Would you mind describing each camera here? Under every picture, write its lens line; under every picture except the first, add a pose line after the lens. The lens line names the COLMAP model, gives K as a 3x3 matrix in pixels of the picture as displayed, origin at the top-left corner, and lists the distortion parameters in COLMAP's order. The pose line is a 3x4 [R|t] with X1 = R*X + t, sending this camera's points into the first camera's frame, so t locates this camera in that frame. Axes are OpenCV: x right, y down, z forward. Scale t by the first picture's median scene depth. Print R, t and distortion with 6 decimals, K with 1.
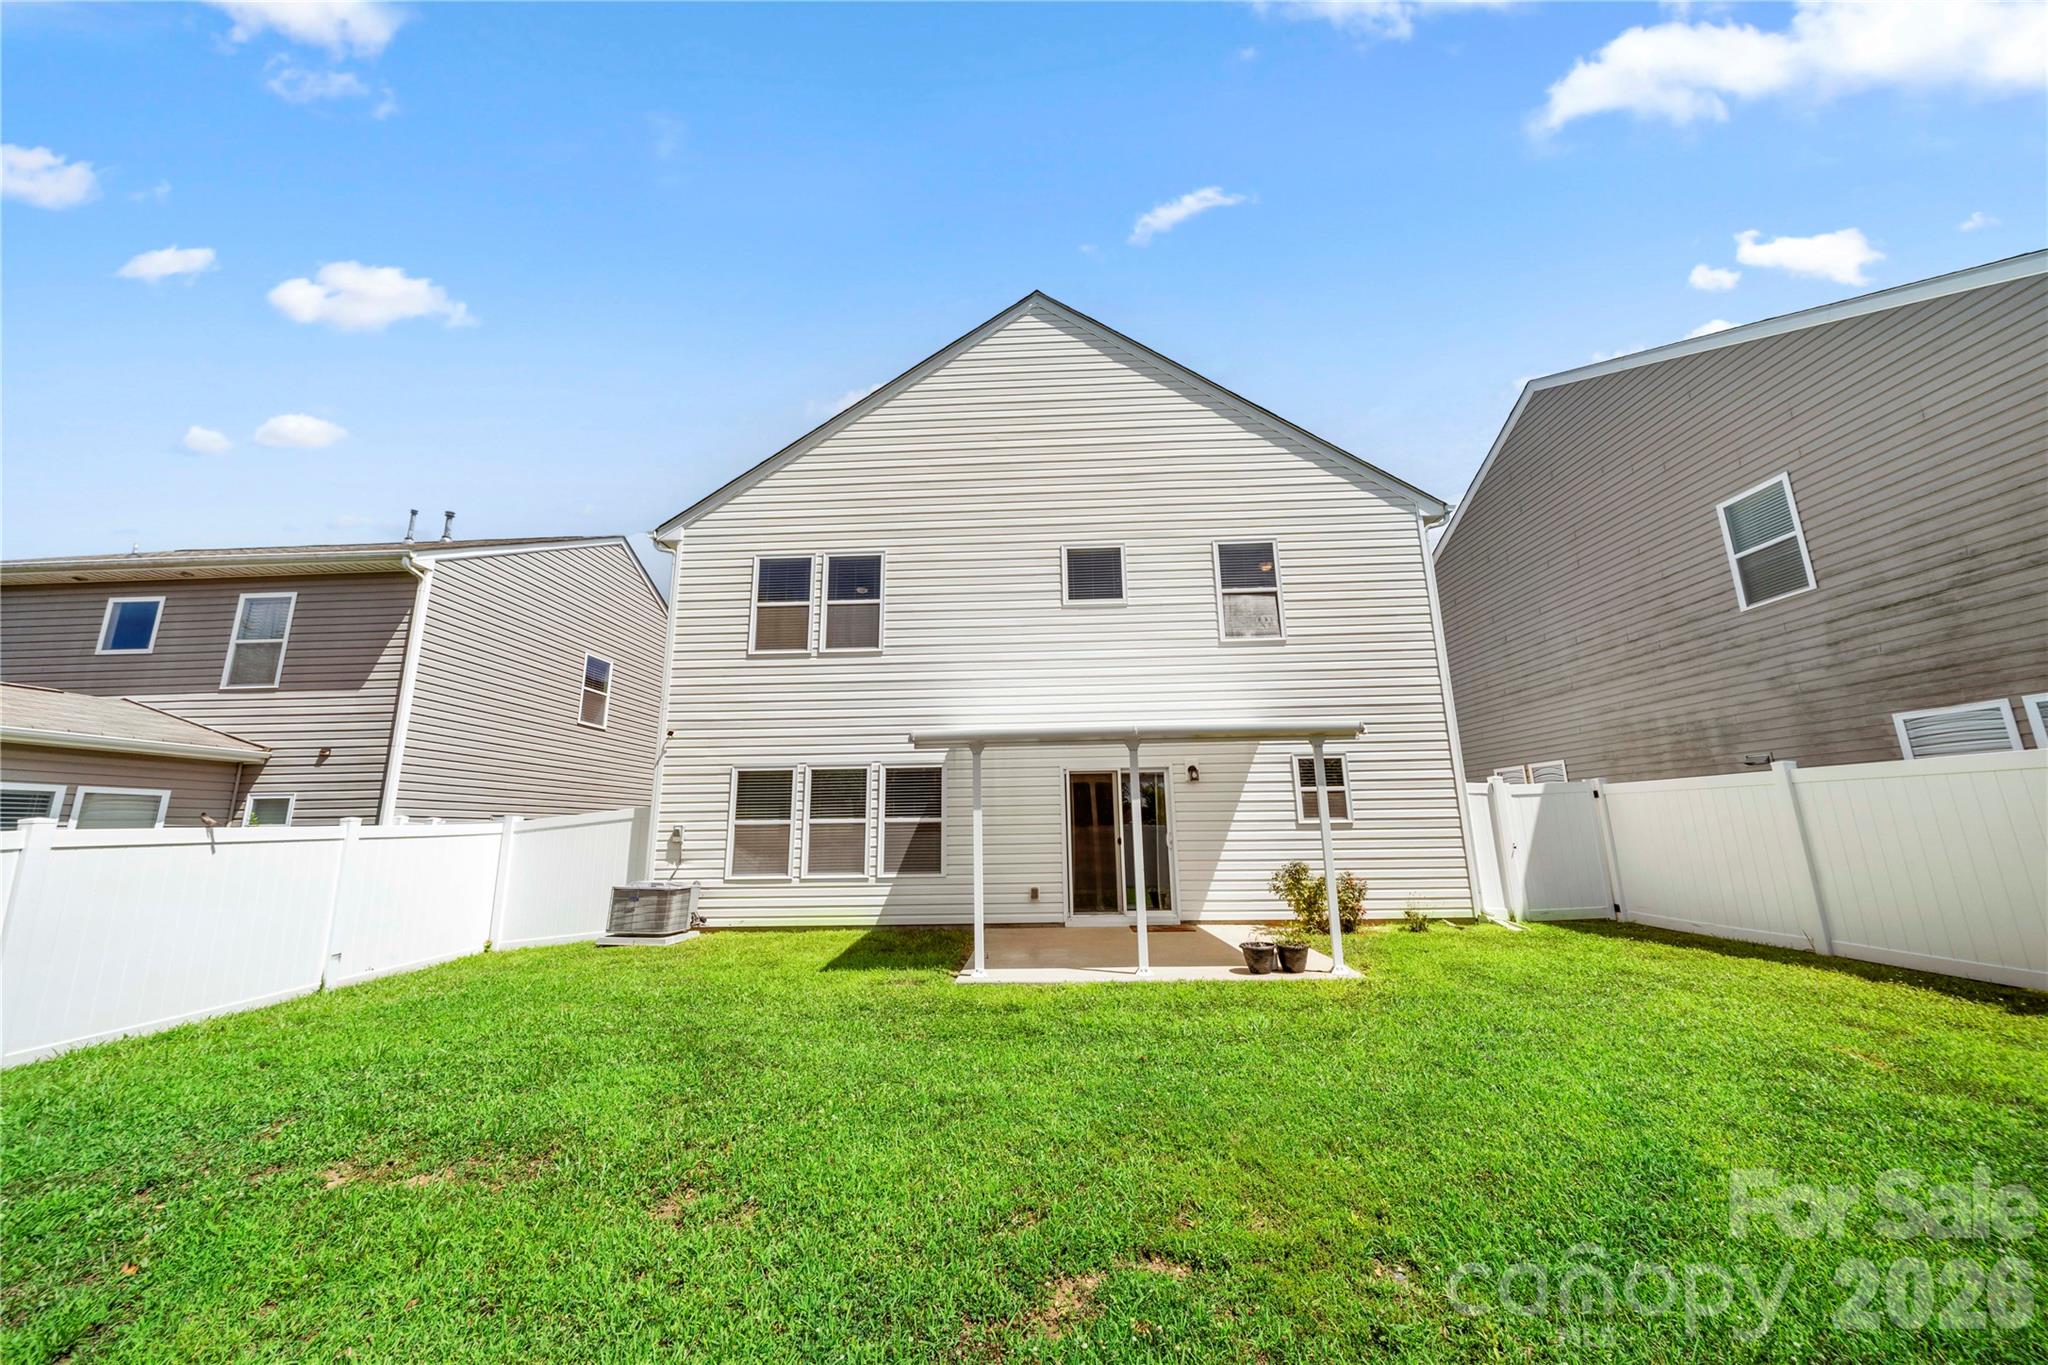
lens RADIAL K [[709.2, 0, 1015.0], [0, 709.2, 681.2], [0, 0, 1]] dist [-0.000570, -0.000165]
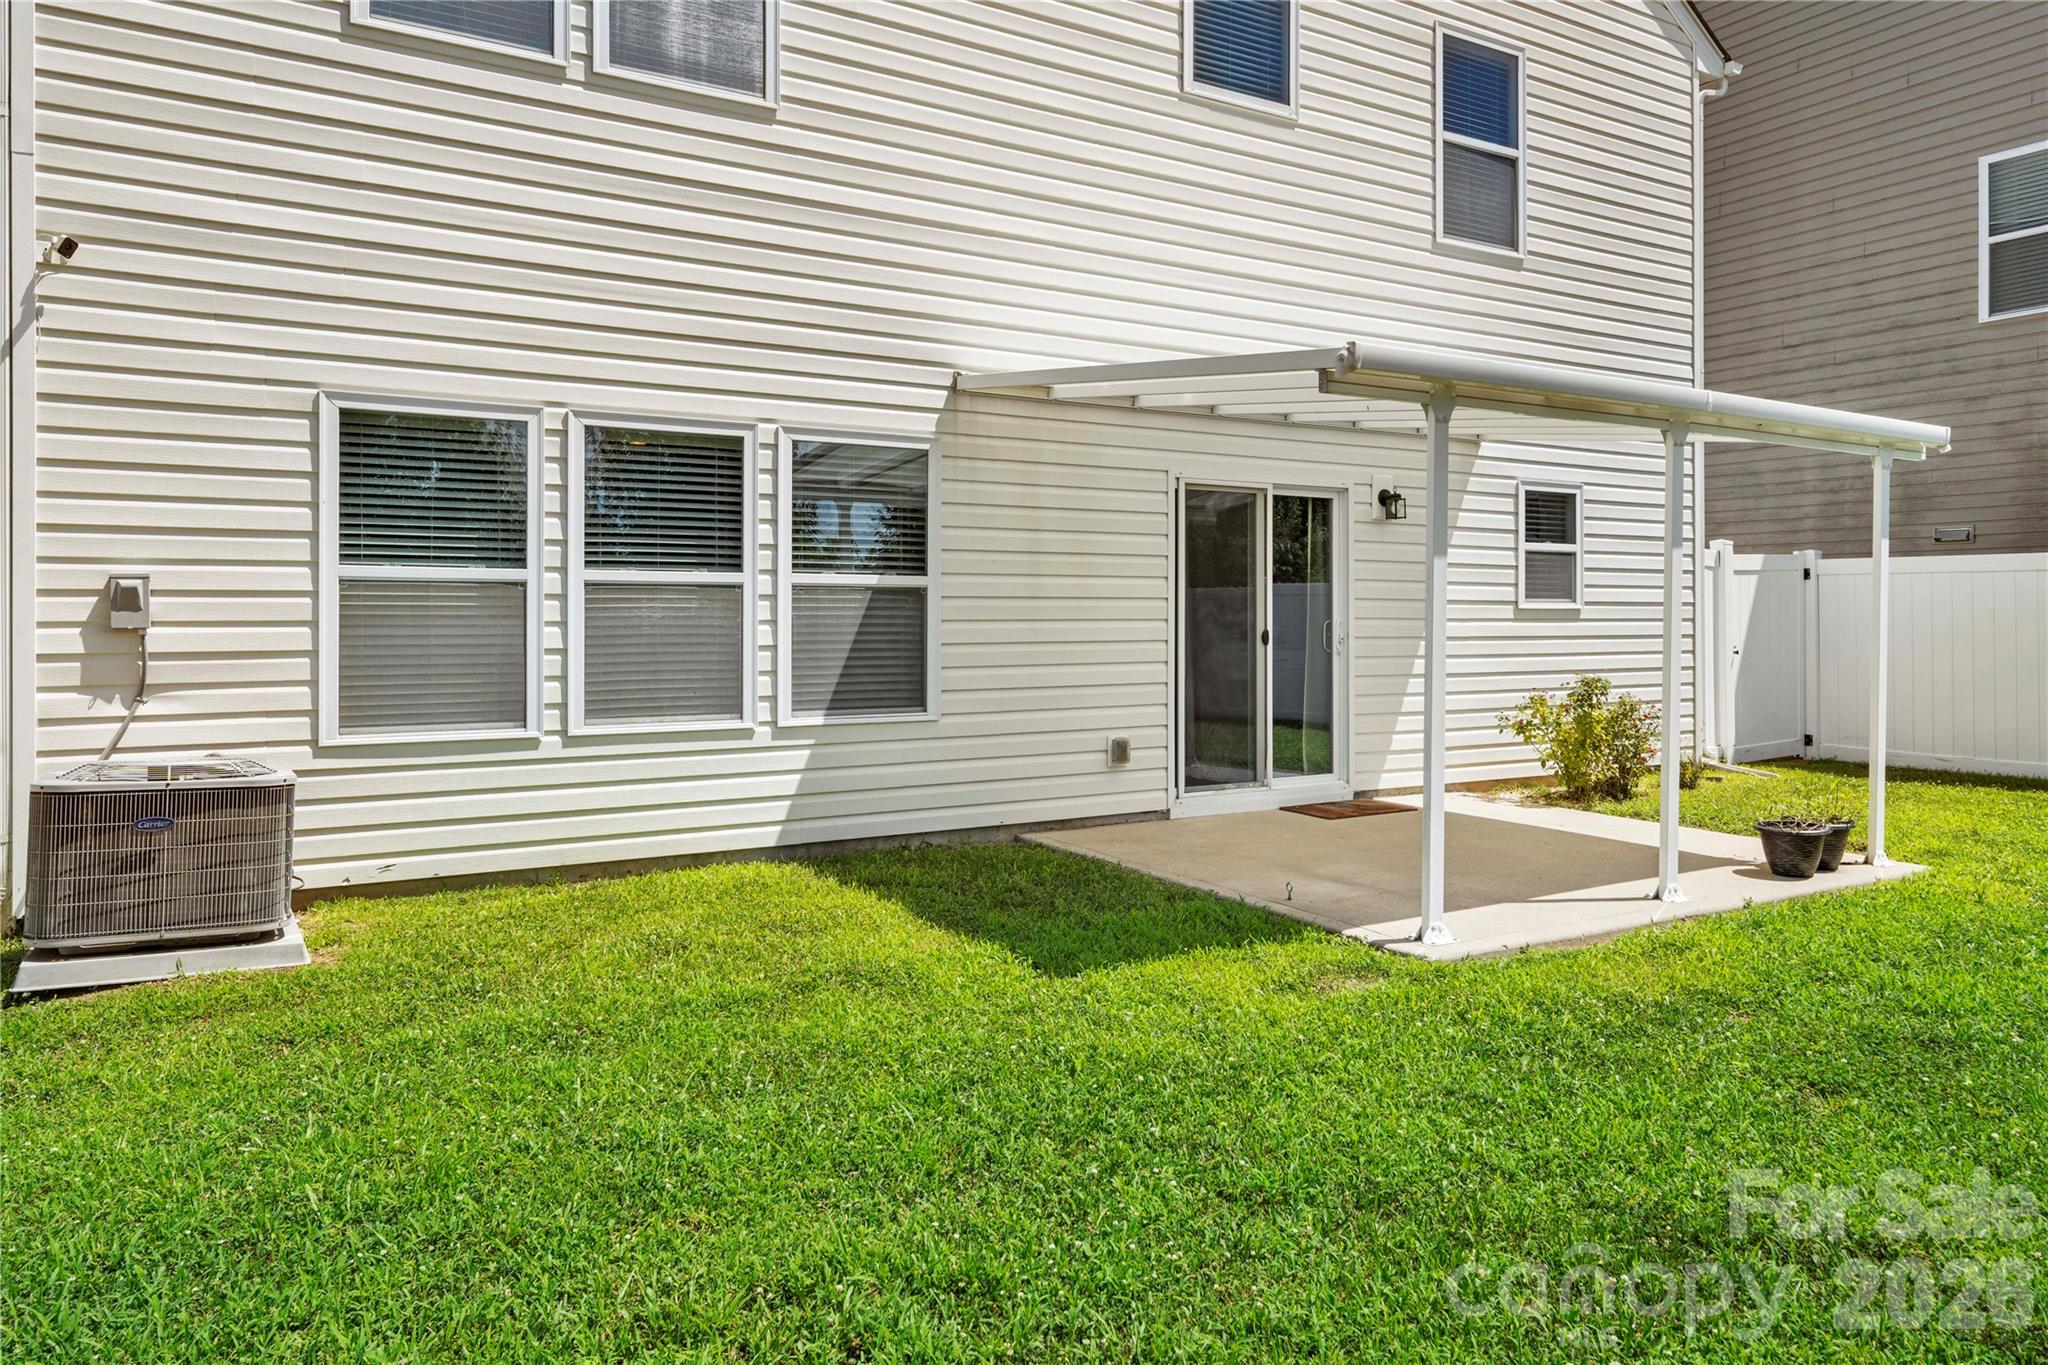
lens RADIAL K [[1379.1, 0, 1039.5], [0, 1379.1, 617.1], [0, 0, 1]] dist [0.001829, -0.000002]
pose [[0.831146, 0.016175, 0.555818, -0.479872], [-0.128177, 0.978231, 0.163203, 0.080063], [-0.541079, -0.206888, 0.815126, 0.330244]]
